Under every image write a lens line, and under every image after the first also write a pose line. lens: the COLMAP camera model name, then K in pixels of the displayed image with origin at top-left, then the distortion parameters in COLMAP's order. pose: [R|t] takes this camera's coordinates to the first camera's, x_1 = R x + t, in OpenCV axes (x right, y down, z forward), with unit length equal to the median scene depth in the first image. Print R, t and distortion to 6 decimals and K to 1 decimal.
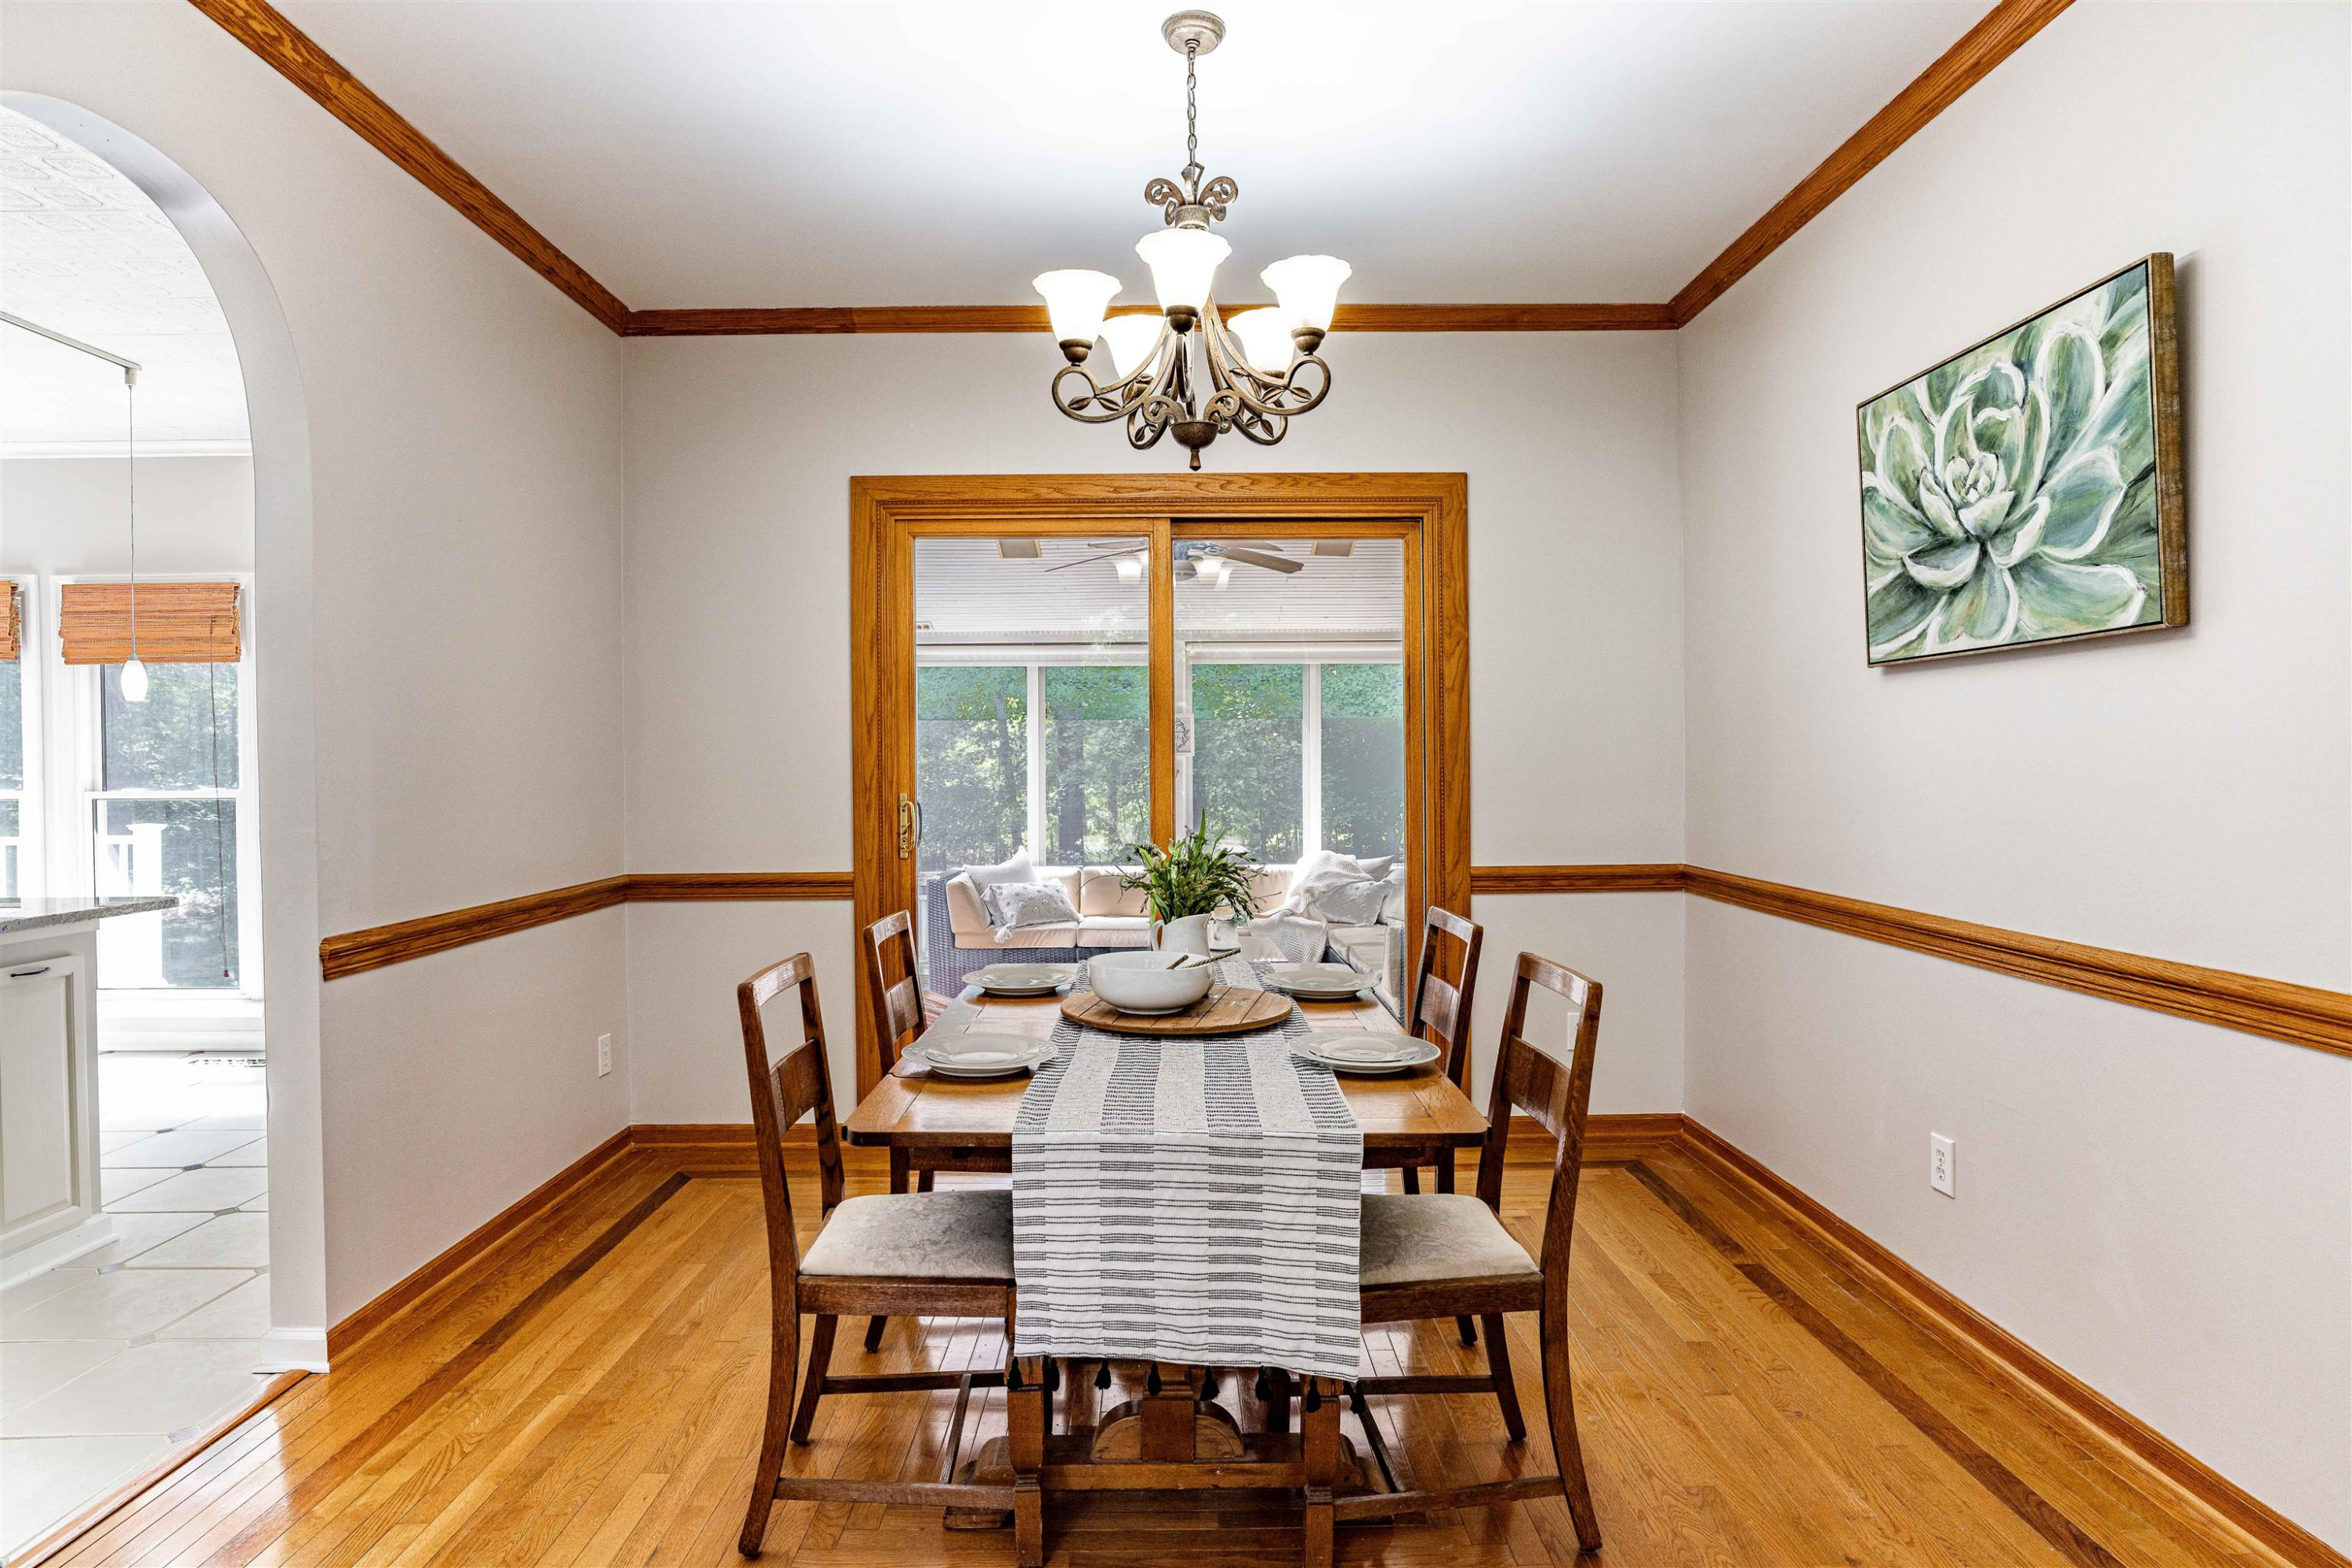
lens RADIAL K [[1298.0, 0, 1189.0], [0, 1298.0, 778.6], [0, 0, 1]] dist [-0.048892, 0.025840]
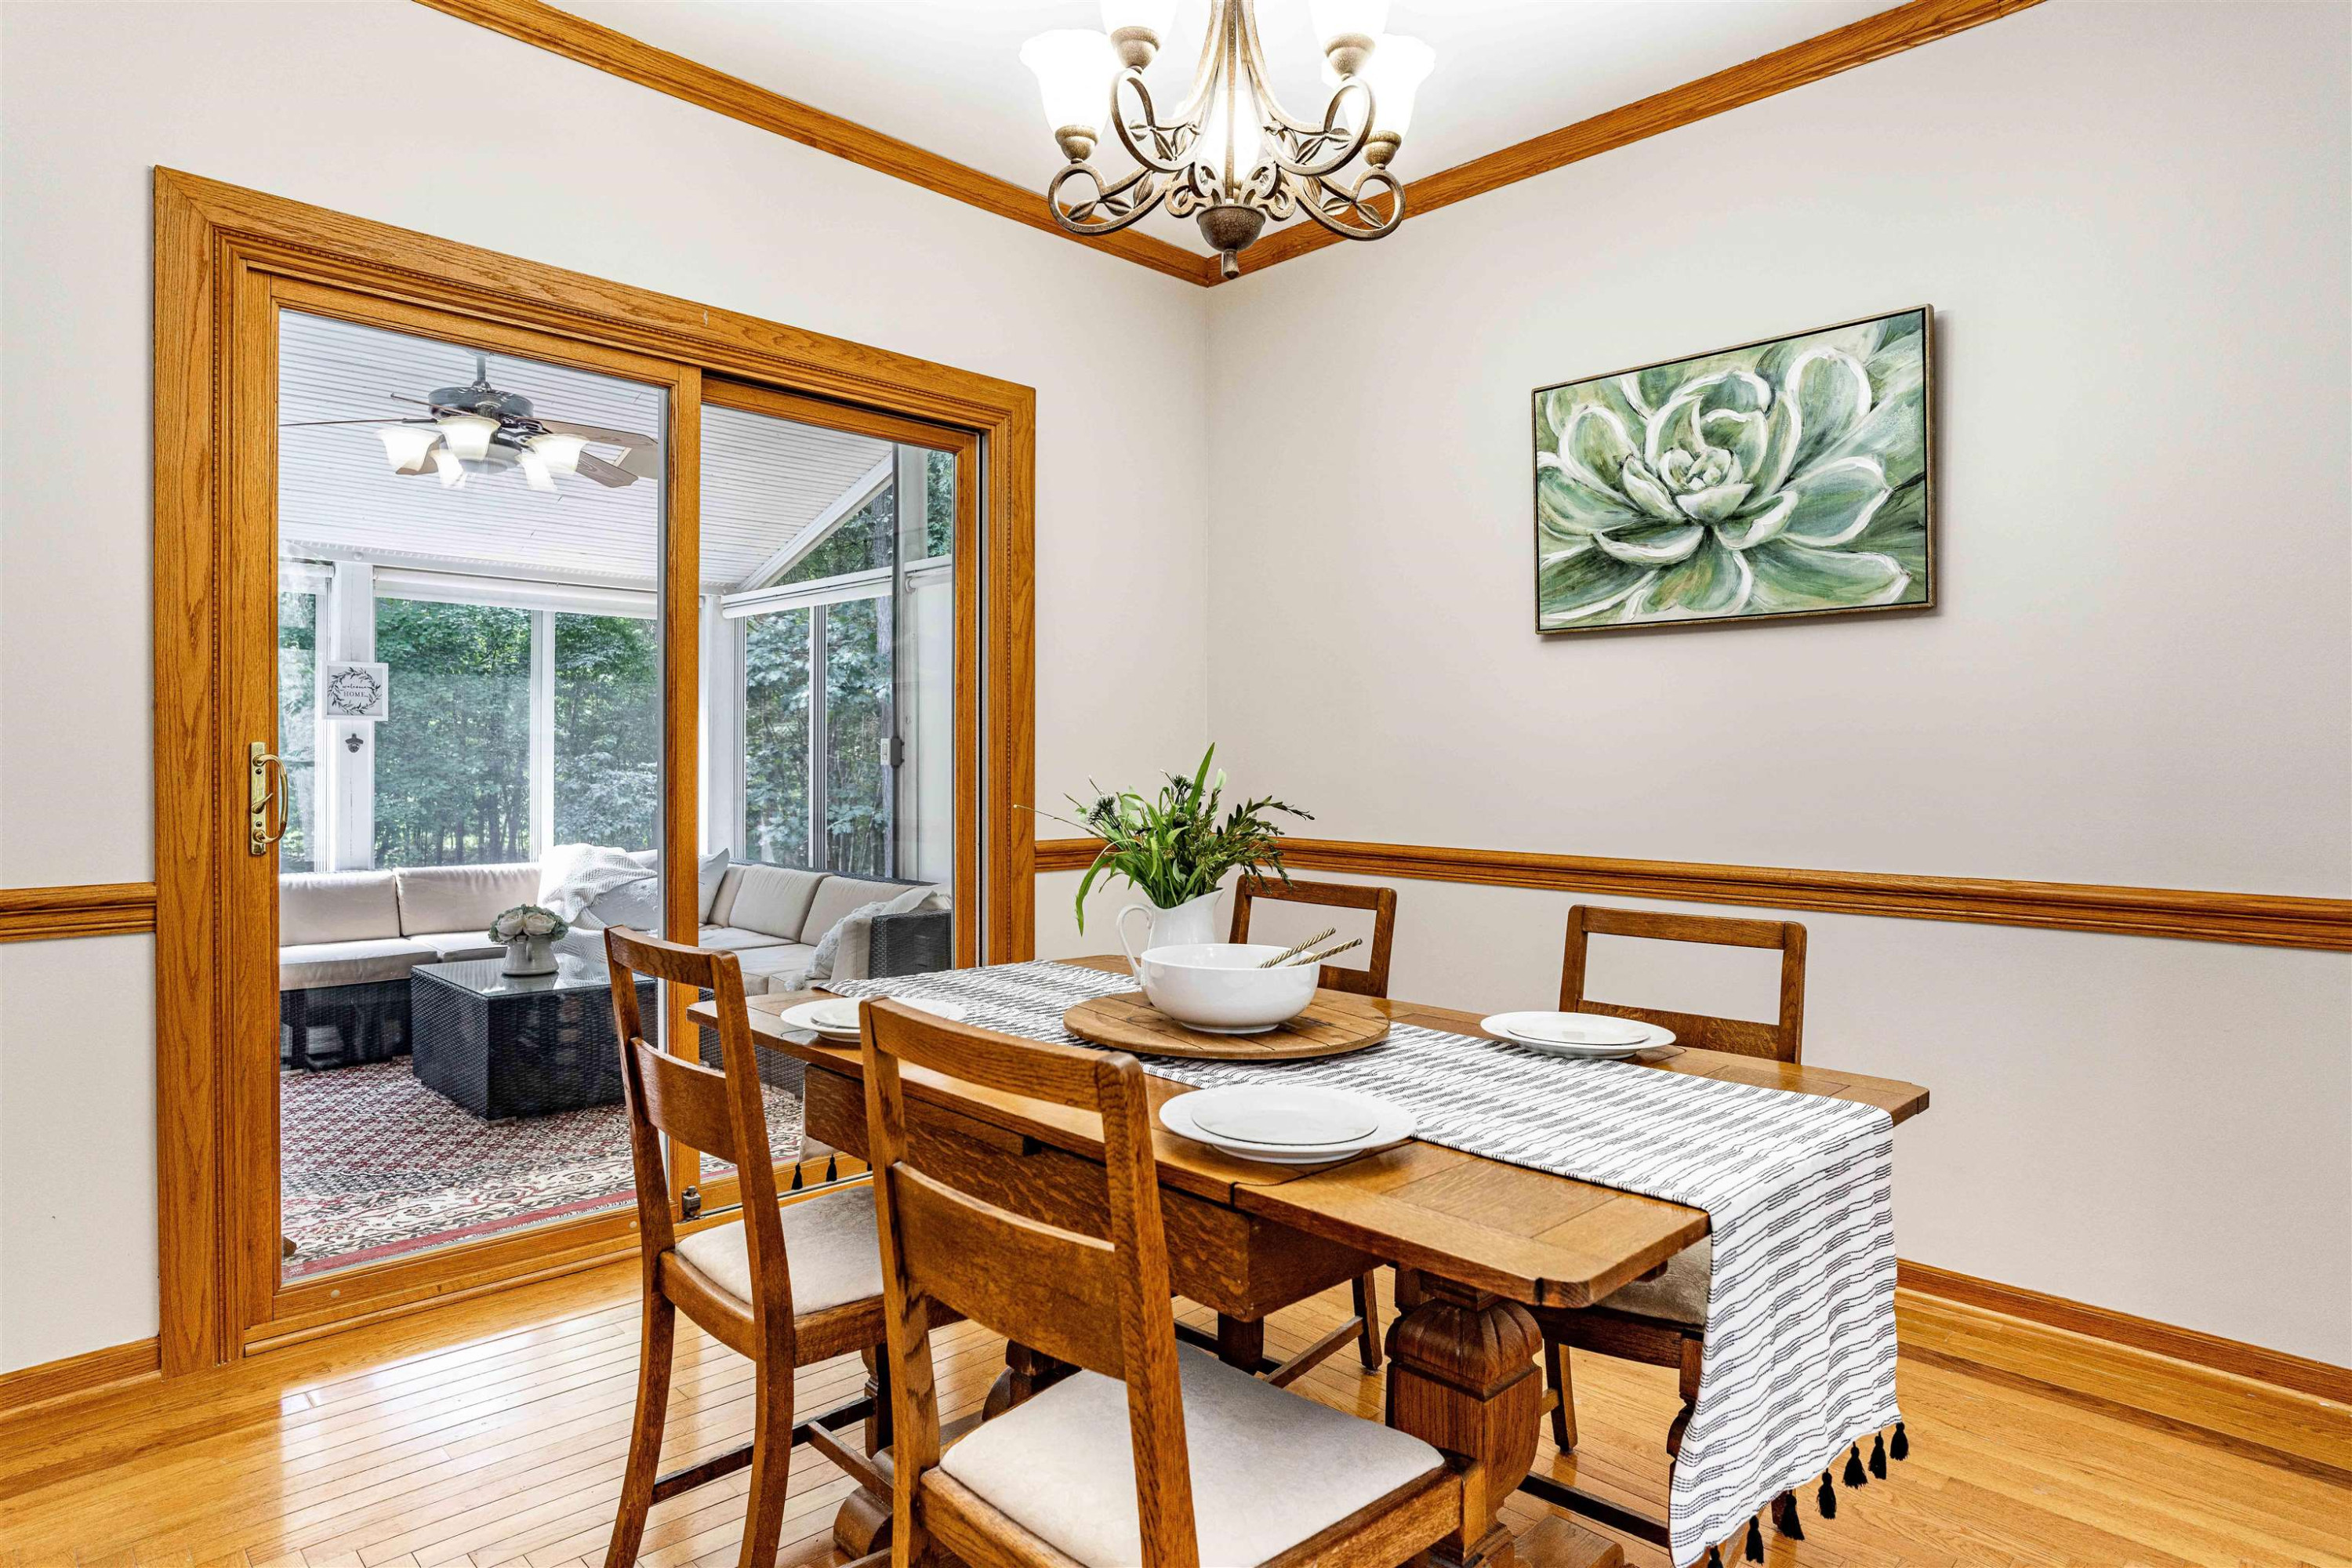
lens RADIAL K [[1298.0, 0, 1196.4], [0, 1298.0, 776.5], [0, 0, 1]] dist [-0.048892, 0.025840]
pose [[0.723803, 0.003590, 0.689998, -0.480840], [-0.003368, 0.999993, -0.001669, 0.040526], [-0.689999, -0.001116, 0.723809, 0.461514]]
